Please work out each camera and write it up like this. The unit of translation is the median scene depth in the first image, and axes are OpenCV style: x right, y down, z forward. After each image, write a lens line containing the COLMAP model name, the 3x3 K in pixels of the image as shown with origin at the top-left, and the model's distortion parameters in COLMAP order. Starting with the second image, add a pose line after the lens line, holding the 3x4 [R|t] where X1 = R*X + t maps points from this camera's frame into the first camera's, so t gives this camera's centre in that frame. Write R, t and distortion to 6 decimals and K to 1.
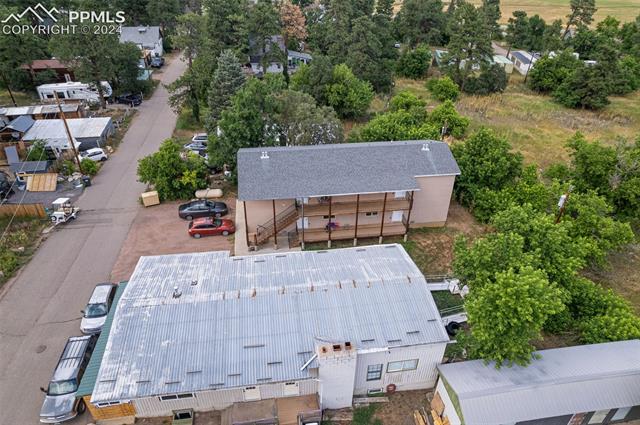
lens RADIAL K [[408.5, 0, 318.8], [0, 408.5, 214.4], [0, 0, 1]] dist [-0.081779, 0.074614]
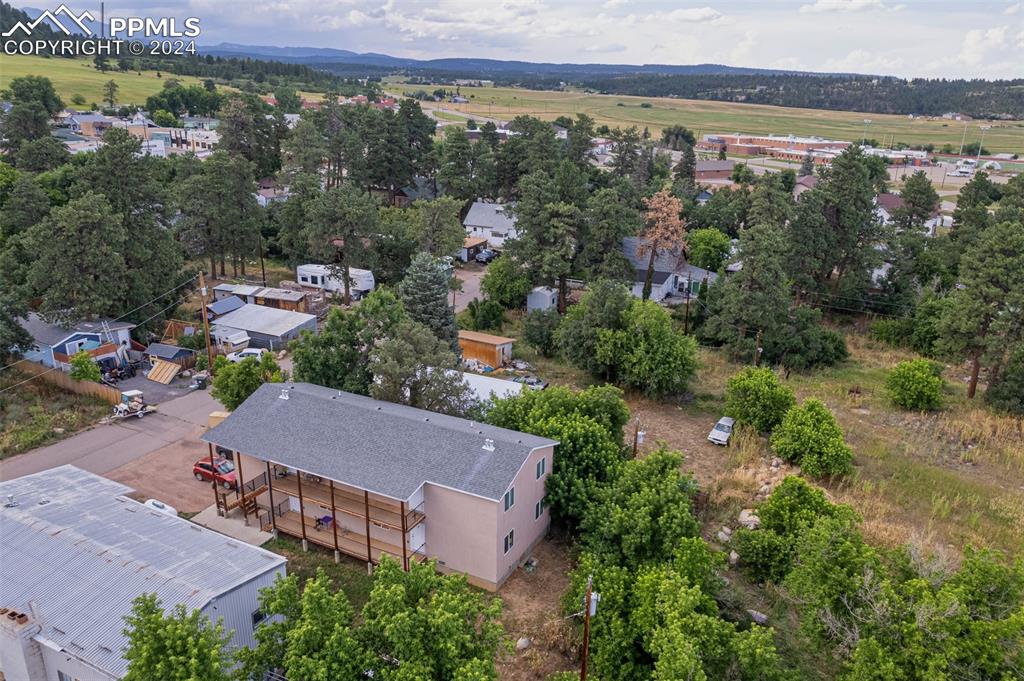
lens RADIAL K [[755.8, 0, 507.2], [0, 755.8, 339.2], [0, 0, 1]] dist [-0.080784, 0.073006]
pose [[0.814898, 0.181691, -0.550390, 0.761306], [-0.317447, 0.934415, -0.161544, -0.124389], [0.484941, 0.306362, 0.819130, 0.056635]]
